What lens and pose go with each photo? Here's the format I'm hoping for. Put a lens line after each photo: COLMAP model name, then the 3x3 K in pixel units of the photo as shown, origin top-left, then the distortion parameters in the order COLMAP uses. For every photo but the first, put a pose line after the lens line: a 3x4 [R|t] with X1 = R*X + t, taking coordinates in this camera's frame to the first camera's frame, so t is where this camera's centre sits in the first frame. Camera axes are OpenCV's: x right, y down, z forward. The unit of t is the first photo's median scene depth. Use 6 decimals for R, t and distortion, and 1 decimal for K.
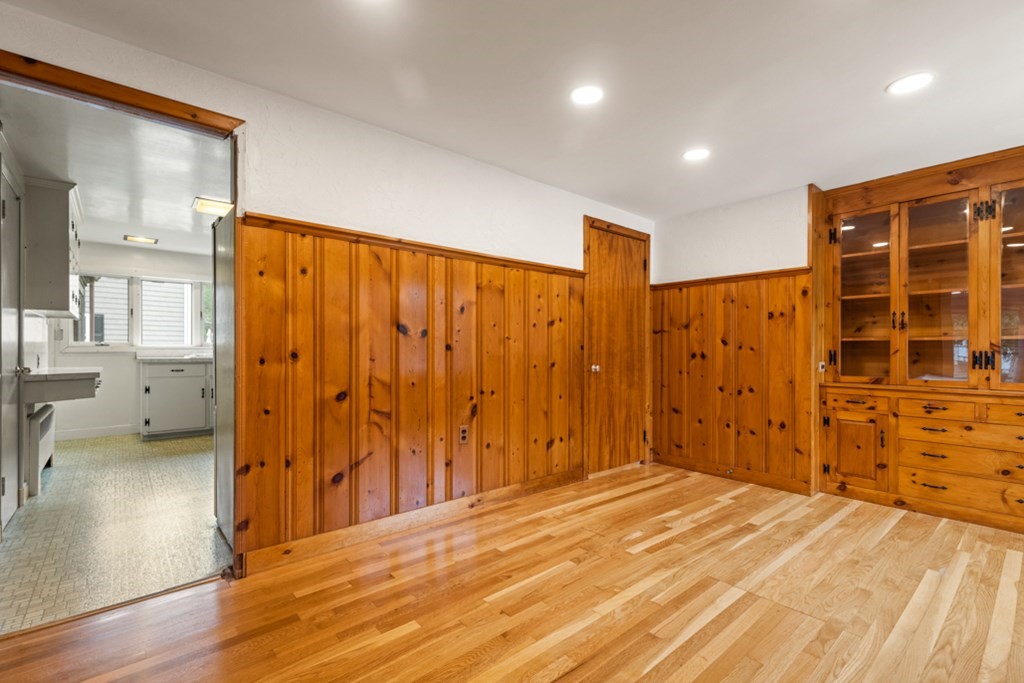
lens RADIAL K [[456.8, 0, 514.2], [0, 456.8, 349.3], [0, 0, 1]] dist [0.002185, -0.000073]
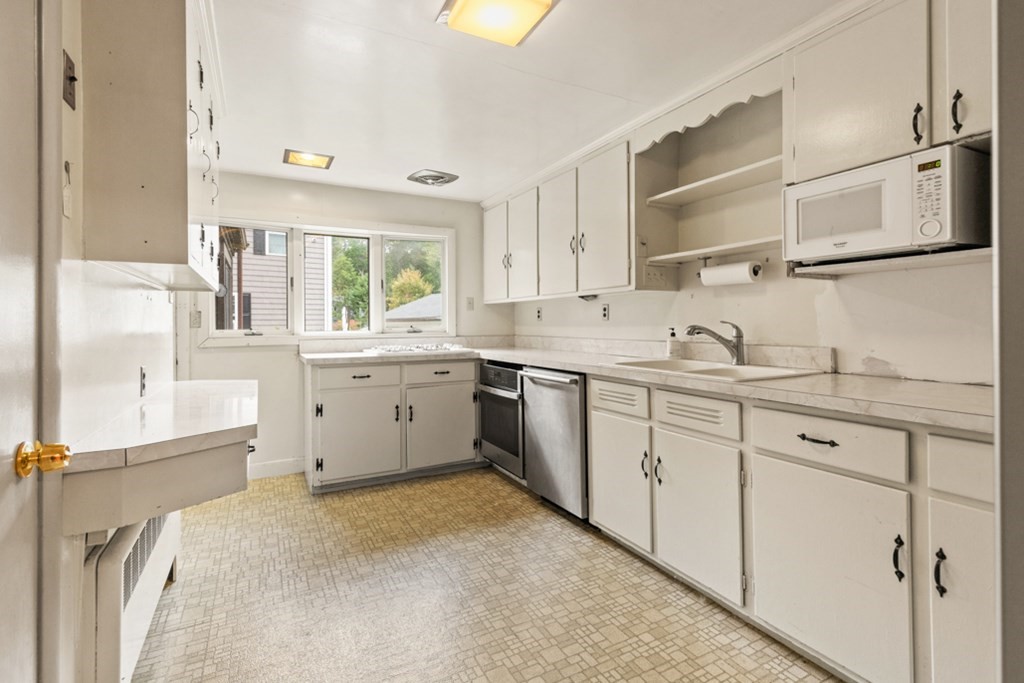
lens RADIAL K [[474.6, 0, 506.7], [0, 474.6, 321.7], [0, 0, 1]] dist [0.002086, -0.000215]
pose [[0.972394, -0.011576, -0.233059, -0.393752], [0.011051, 0.999933, -0.003555, -0.019967], [0.233084, 0.000881, 0.972456, 0.428618]]
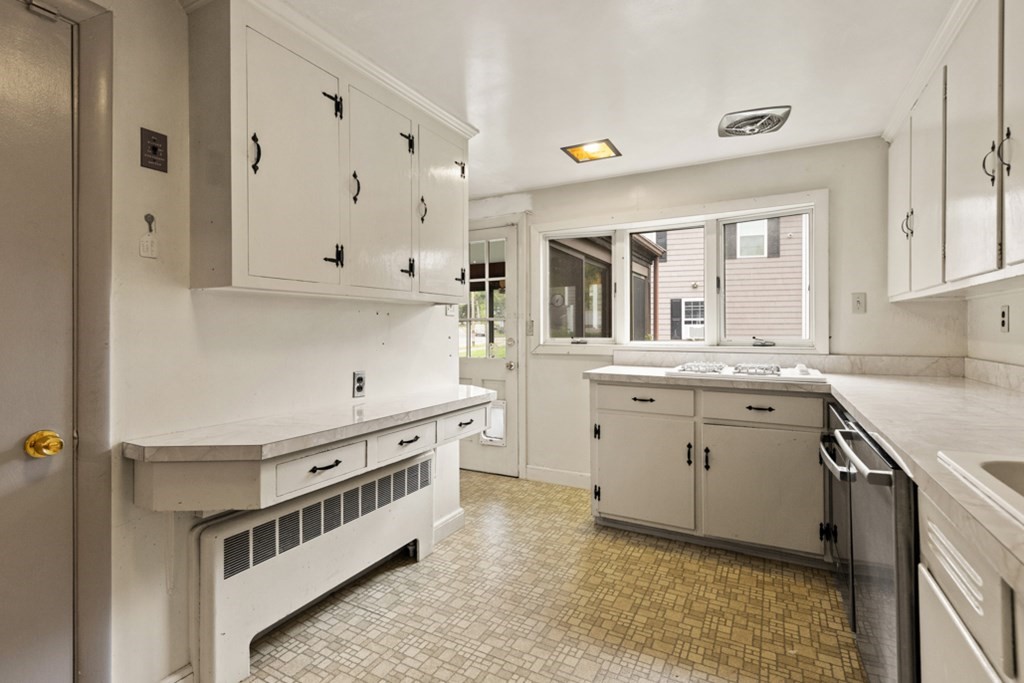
lens RADIAL K [[470.4, 0, 517.0], [0, 470.4, 329.8], [0, 0, 1]] dist [0.006137, -0.000920]
pose [[0.363166, -0.002505, -0.931721, -0.309749], [0.004434, 0.999990, -0.000960, -0.026481], [0.931714, -0.003782, 0.363173, 0.672074]]
